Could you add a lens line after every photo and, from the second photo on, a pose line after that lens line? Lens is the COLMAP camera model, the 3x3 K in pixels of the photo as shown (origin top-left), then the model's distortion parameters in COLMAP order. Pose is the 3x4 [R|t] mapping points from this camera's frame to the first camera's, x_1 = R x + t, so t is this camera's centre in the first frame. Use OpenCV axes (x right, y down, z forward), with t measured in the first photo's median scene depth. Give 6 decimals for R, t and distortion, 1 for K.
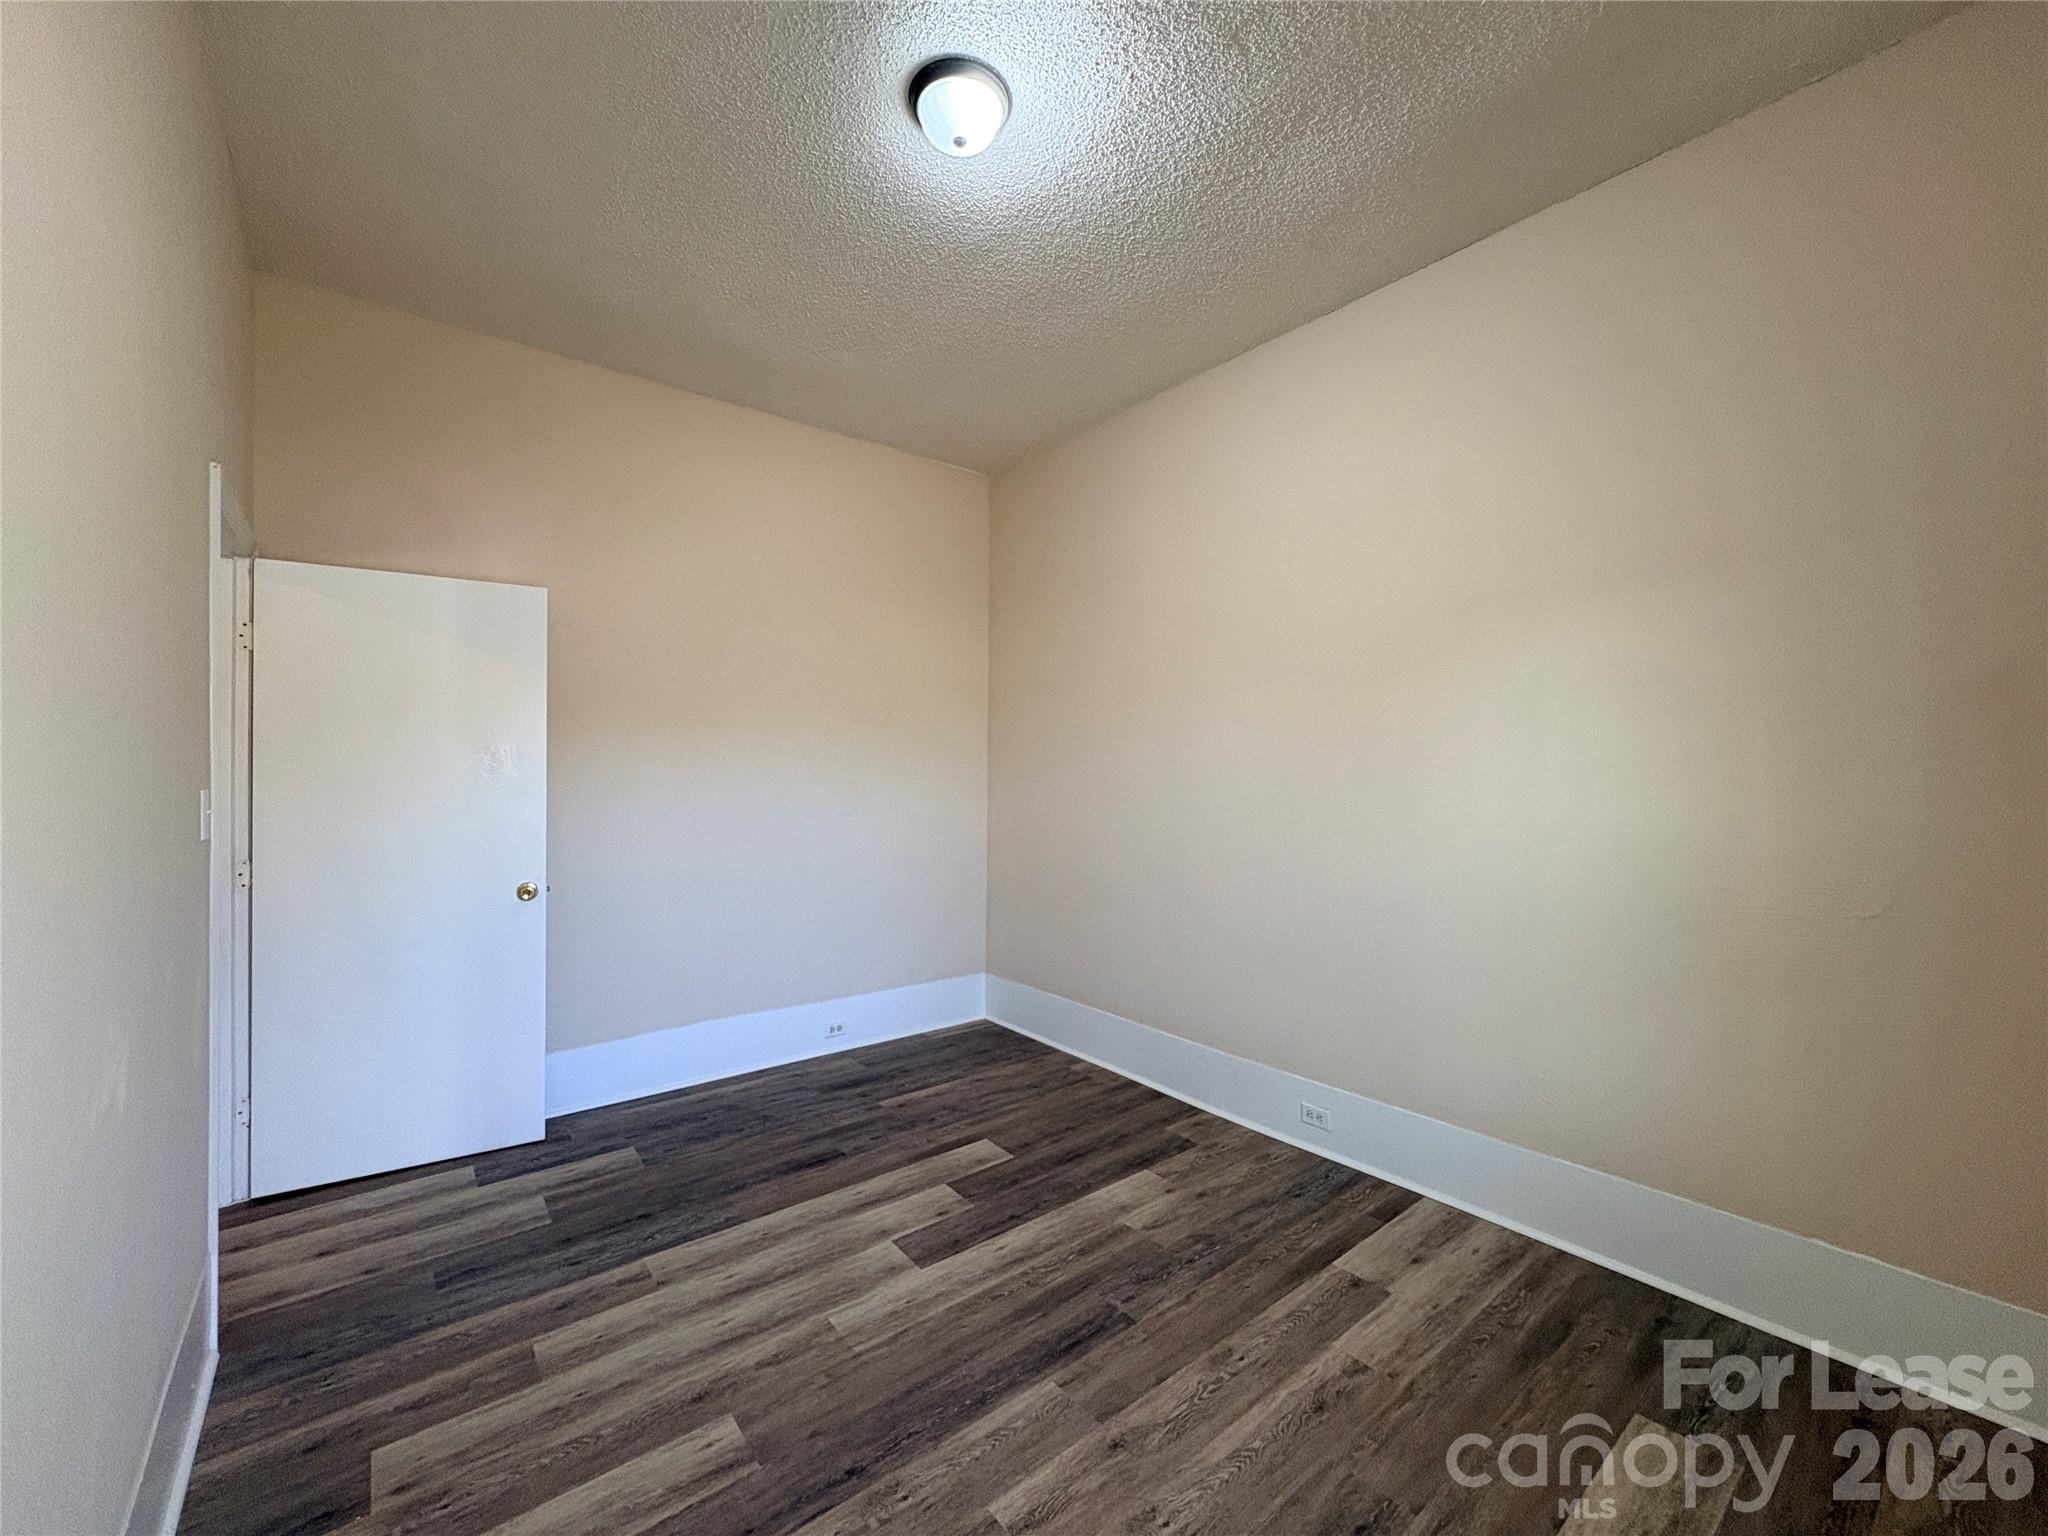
lens RADIAL K [[814.9, 0, 1022.1], [0, 814.9, 768.7], [0, 0, 1]] dist [-0.001619, 0.000289]
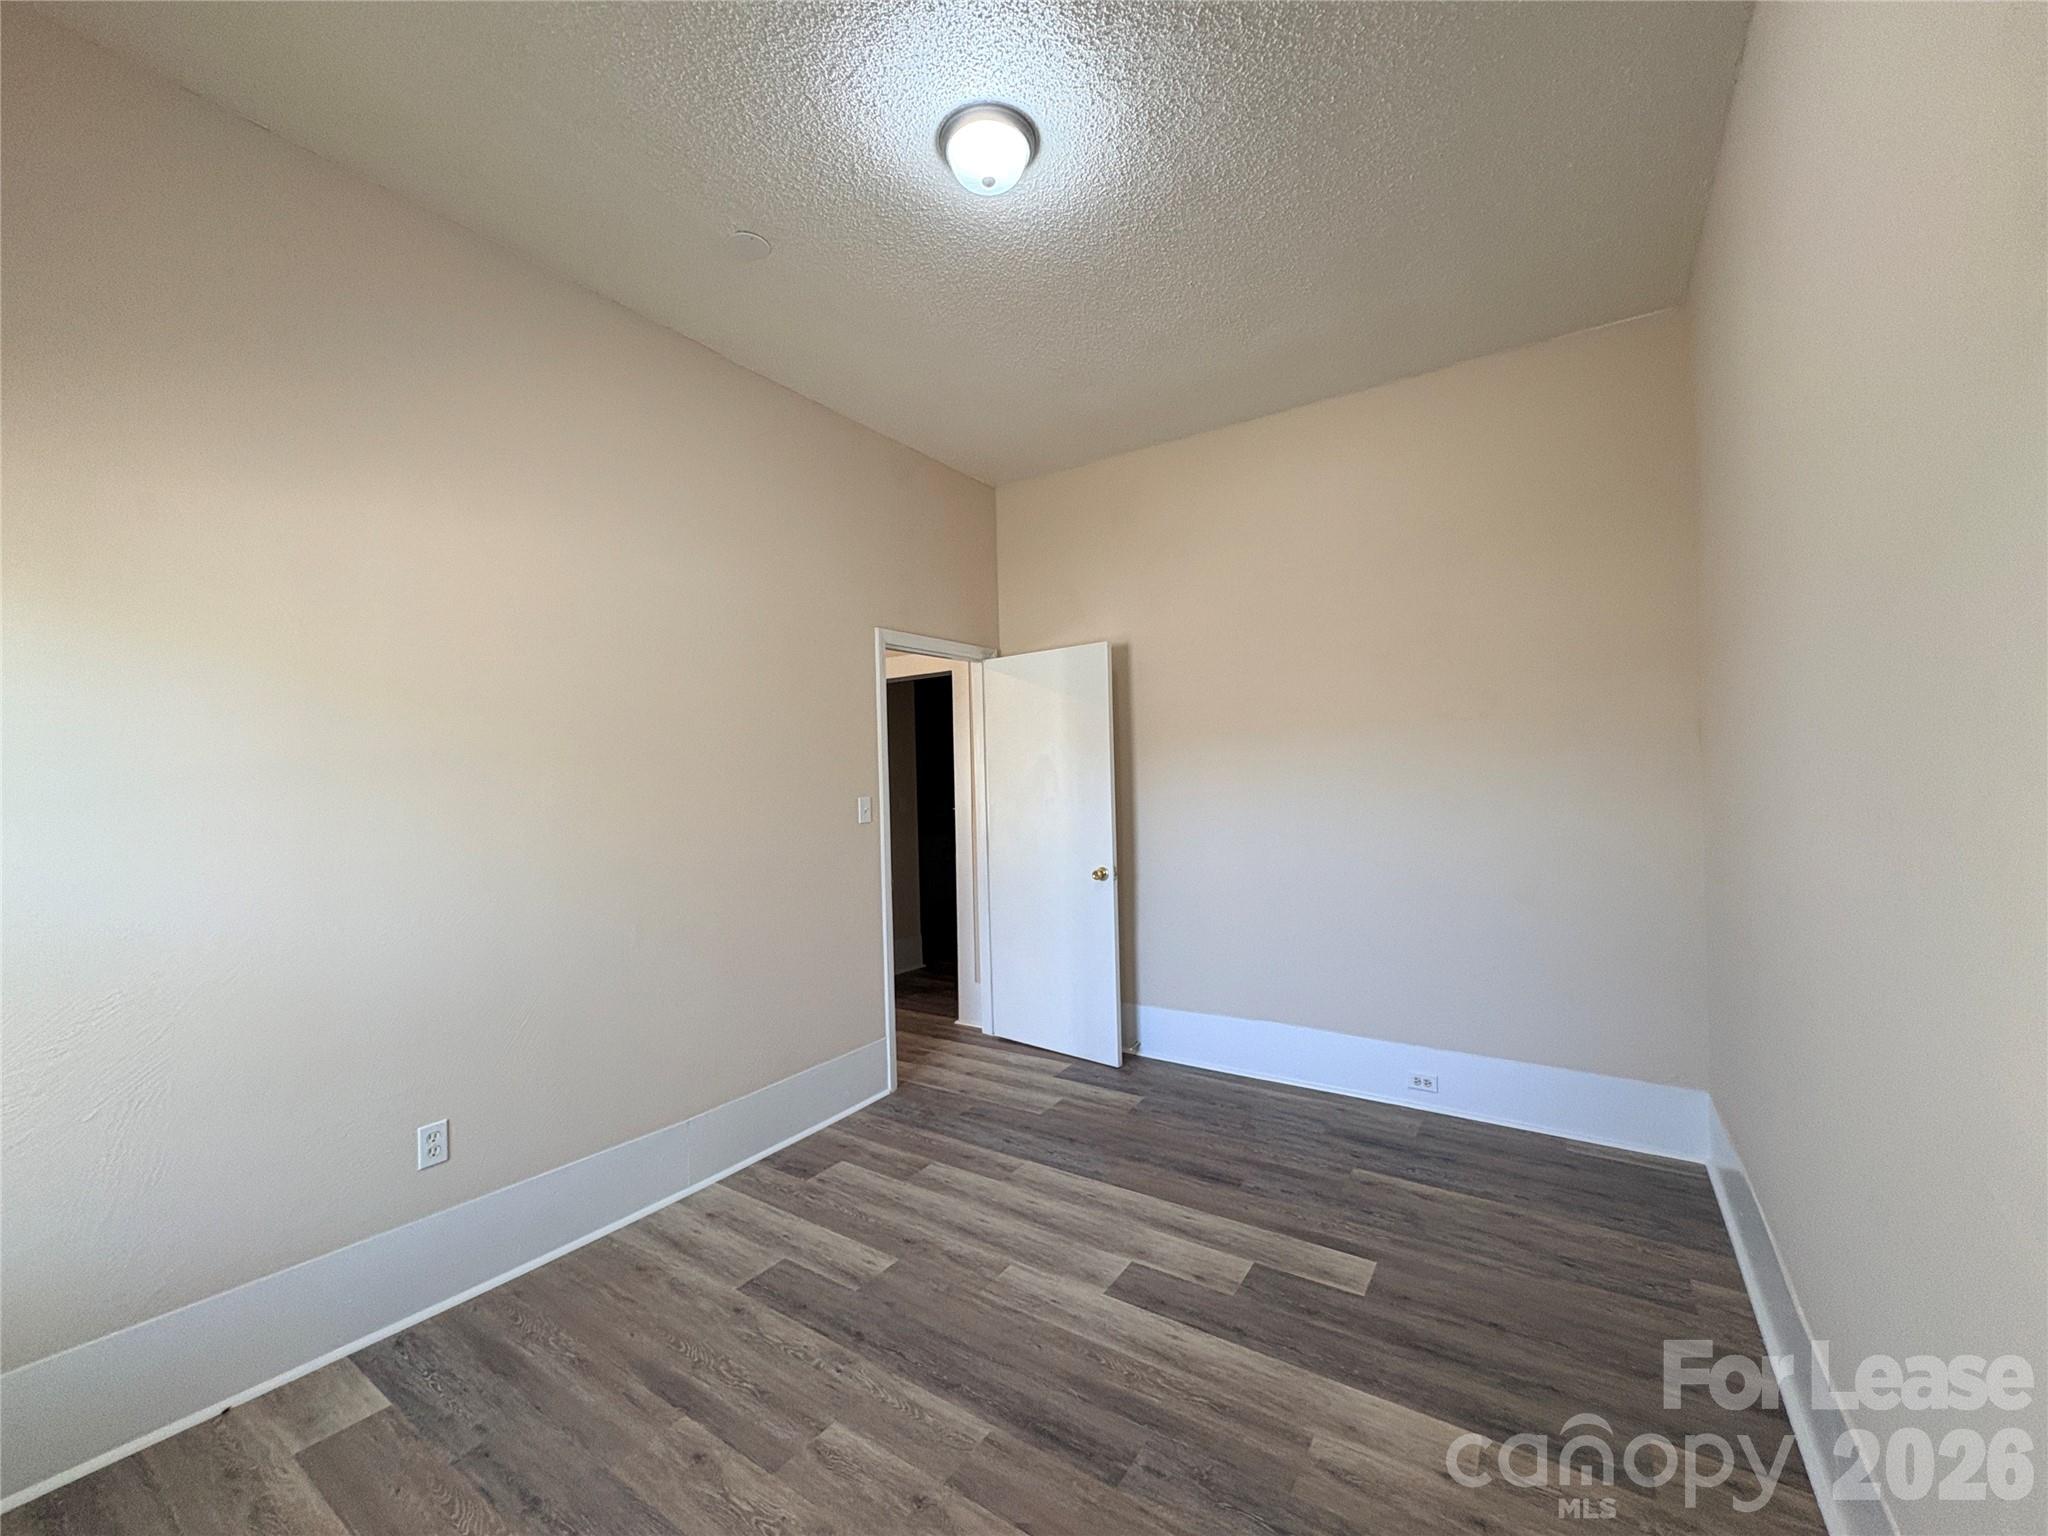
lens RADIAL K [[814.9, 0, 1024.4], [0, 814.9, 767.5], [0, 0, 1]] dist [-0.001619, 0.000289]
pose [[0.299736, -0.019952, -0.953813, 0.761203], [0.024249, 0.999618, -0.013290, -0.007616], [0.953714, -0.019145, 0.300105, 0.599259]]
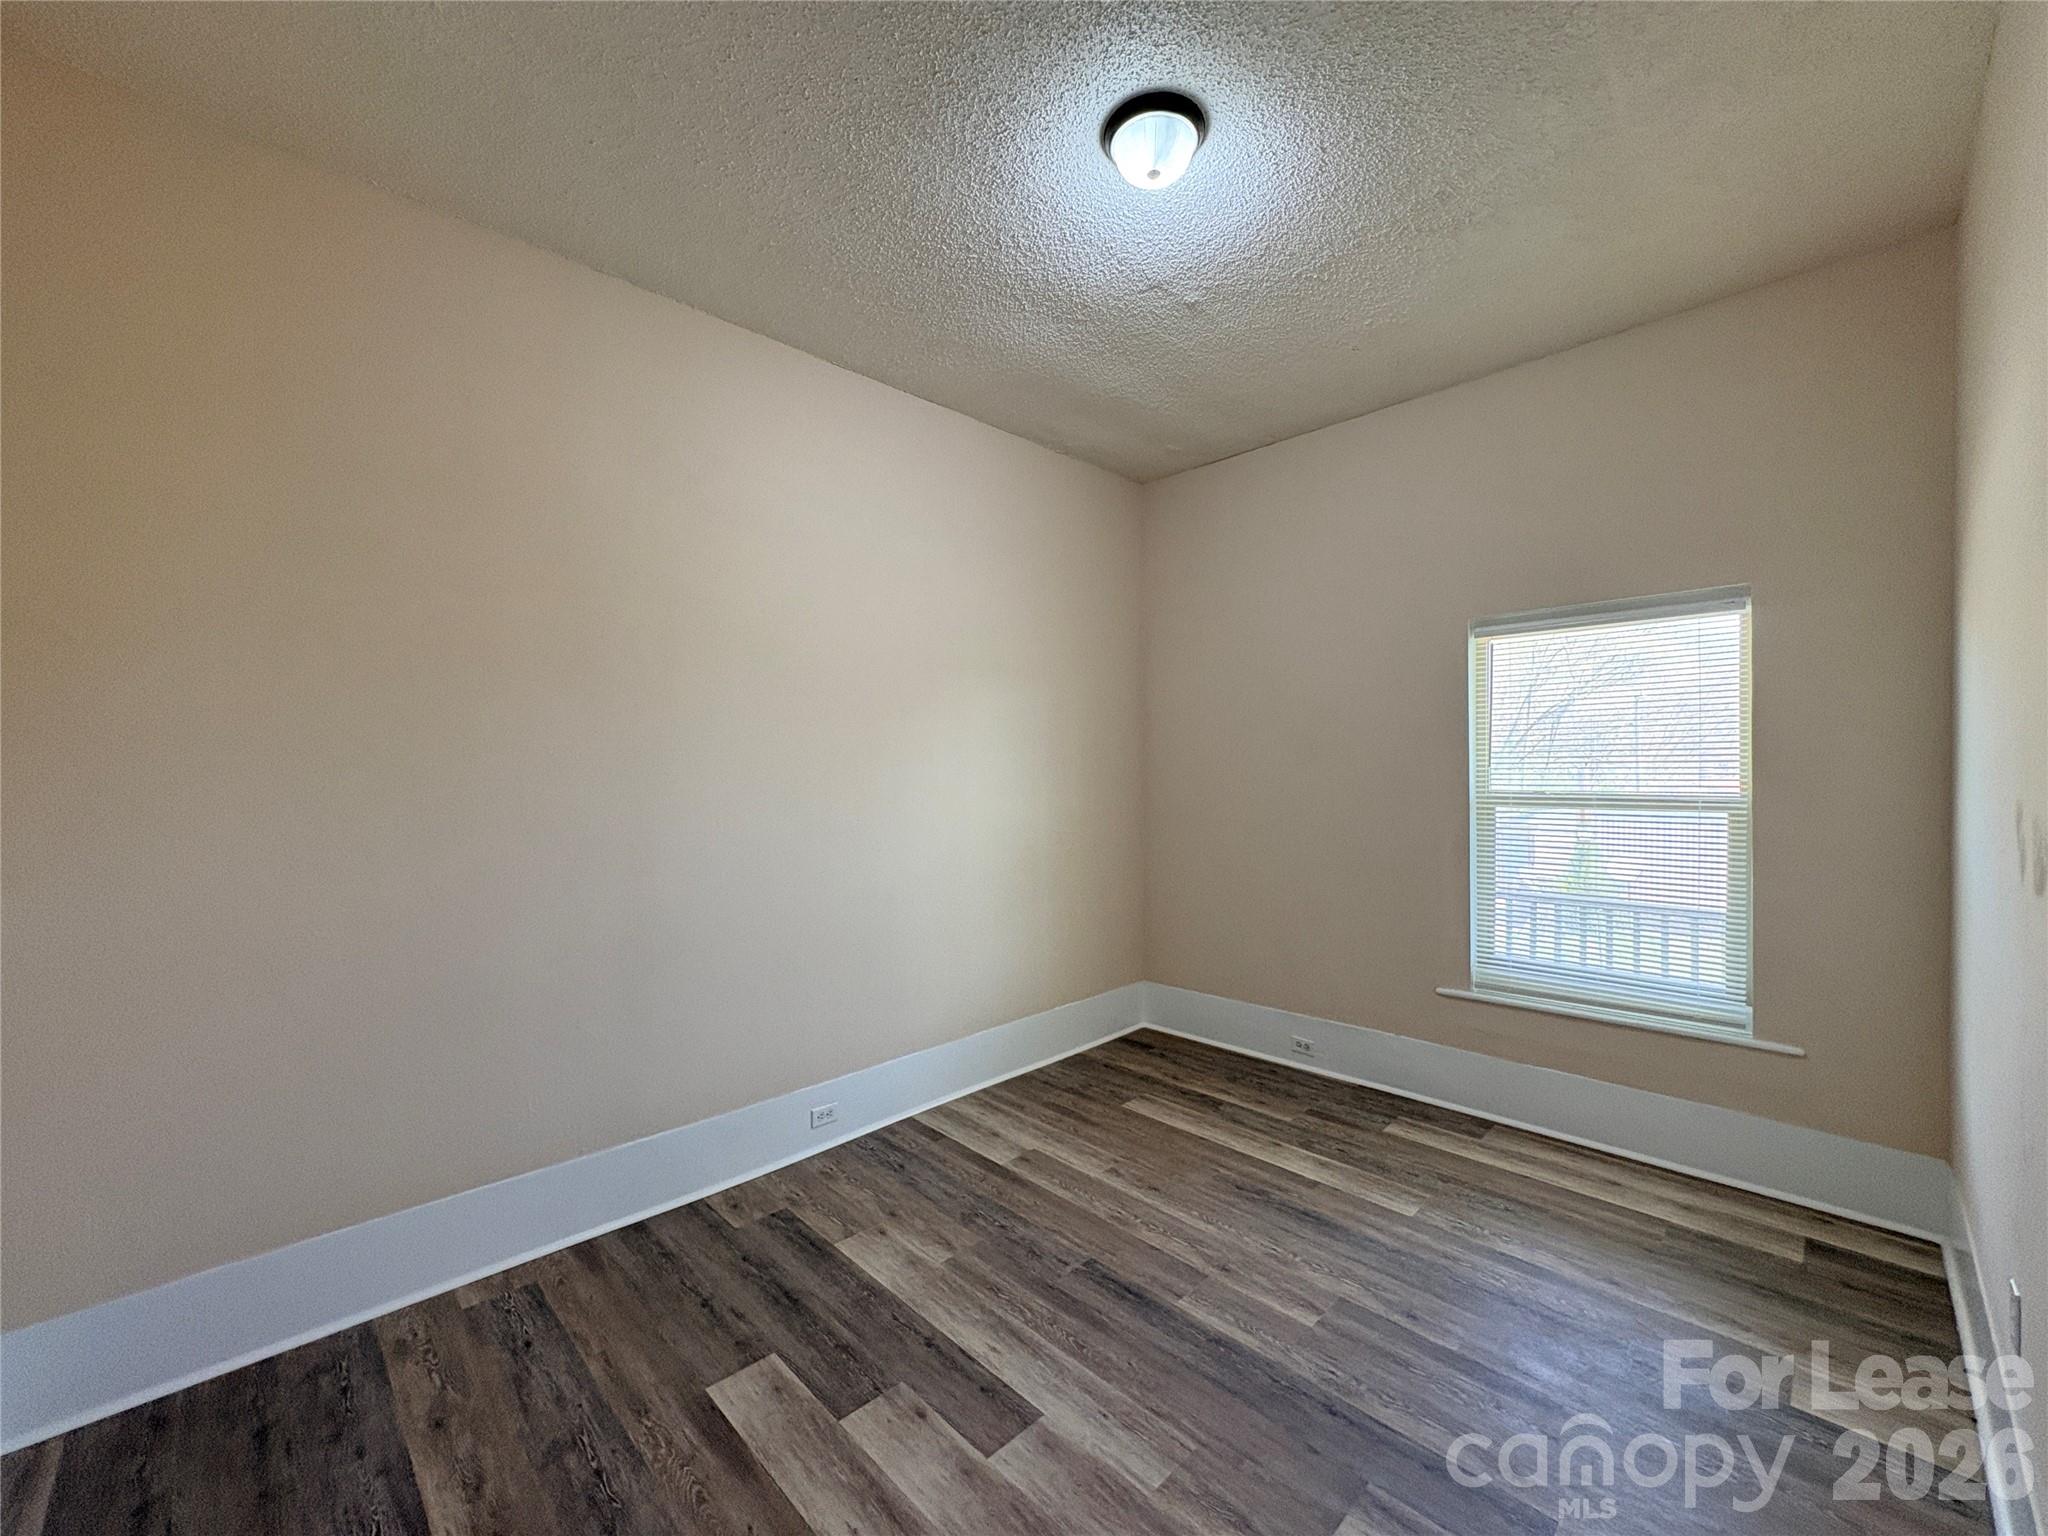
lens RADIAL K [[814.9, 0, 1025.1], [0, 814.9, 761.6], [0, 0, 1]] dist [-0.001619, 0.000289]
pose [[-0.101553, 0.004921, 0.994818, -0.893071], [0.001220, 0.999988, -0.004822, -0.032344], [-0.994829, 0.000724, -0.101557, 1.052502]]
